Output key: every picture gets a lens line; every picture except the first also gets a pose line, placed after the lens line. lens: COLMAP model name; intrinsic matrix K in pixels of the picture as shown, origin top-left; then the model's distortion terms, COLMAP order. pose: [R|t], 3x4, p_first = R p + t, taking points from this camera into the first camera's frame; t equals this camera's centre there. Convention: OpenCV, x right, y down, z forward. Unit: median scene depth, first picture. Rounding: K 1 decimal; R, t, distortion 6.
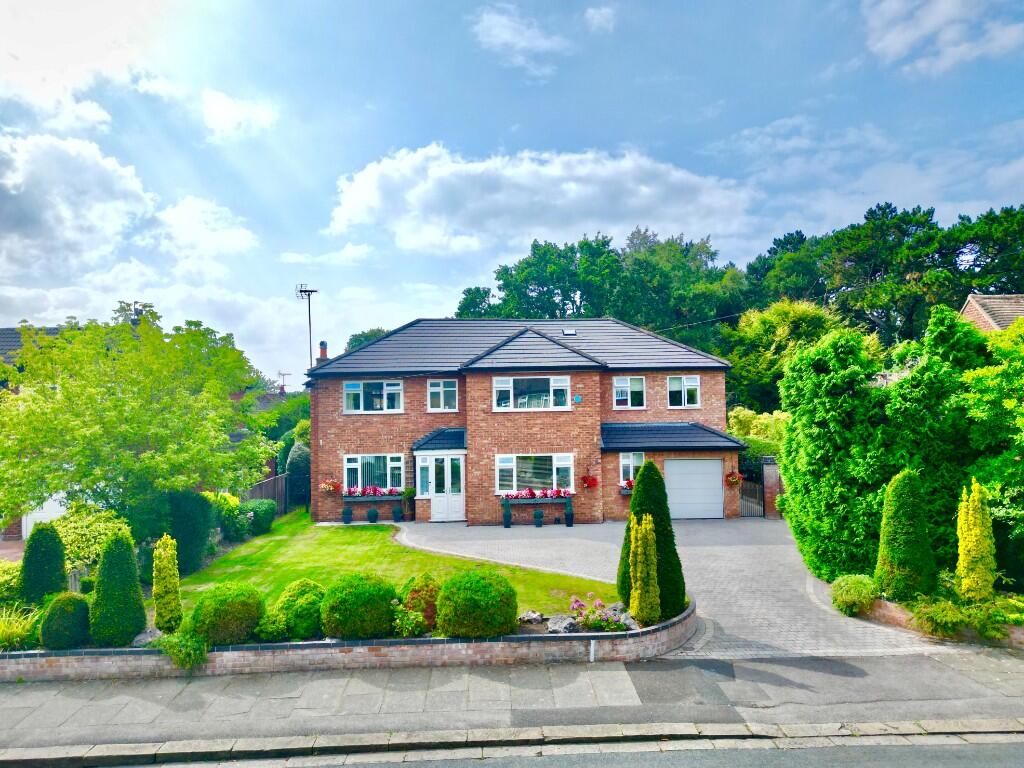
lens RADIAL K [[725.5, 0, 512.0], [0, 725.5, 384.0], [0, 0, 1]] dist [0.068292, -0.005621]
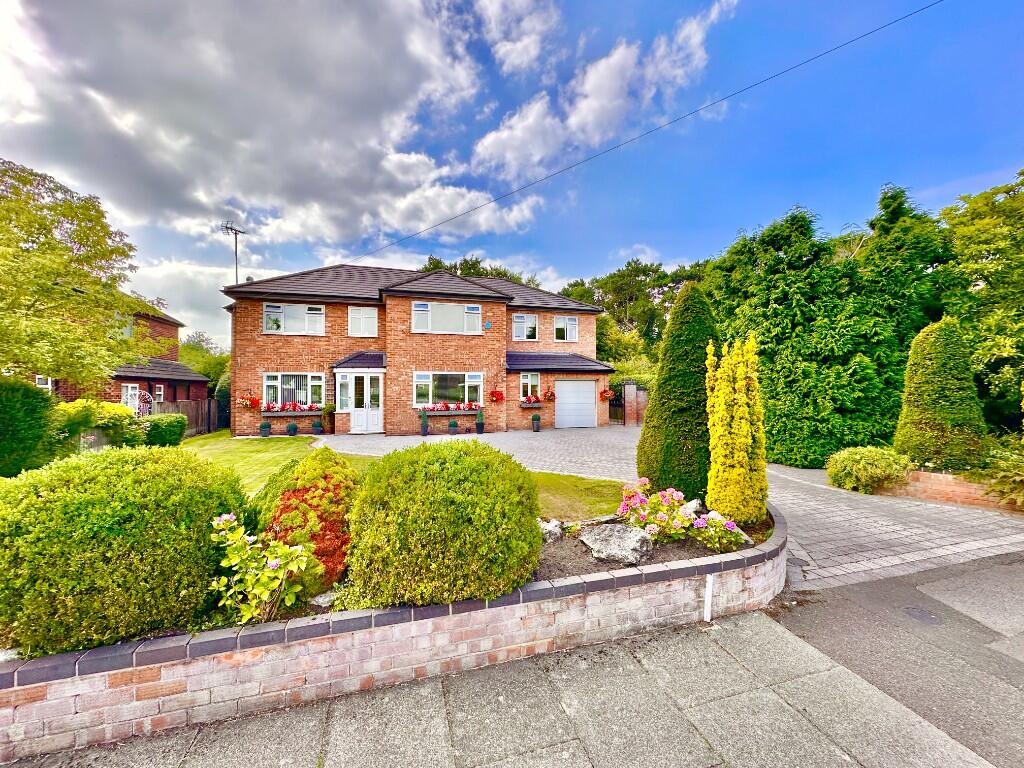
lens RADIAL K [[409.5, 0, 512.0], [0, 409.5, 384.0], [0, 0, 1]] dist [0.000172, 0.000054]
pose [[0.967106, 0.015666, 0.253893, -0.035768], [-0.019606, 0.999723, 0.012994, 0.105765], [-0.253619, -0.017544, 0.967145, 0.362189]]
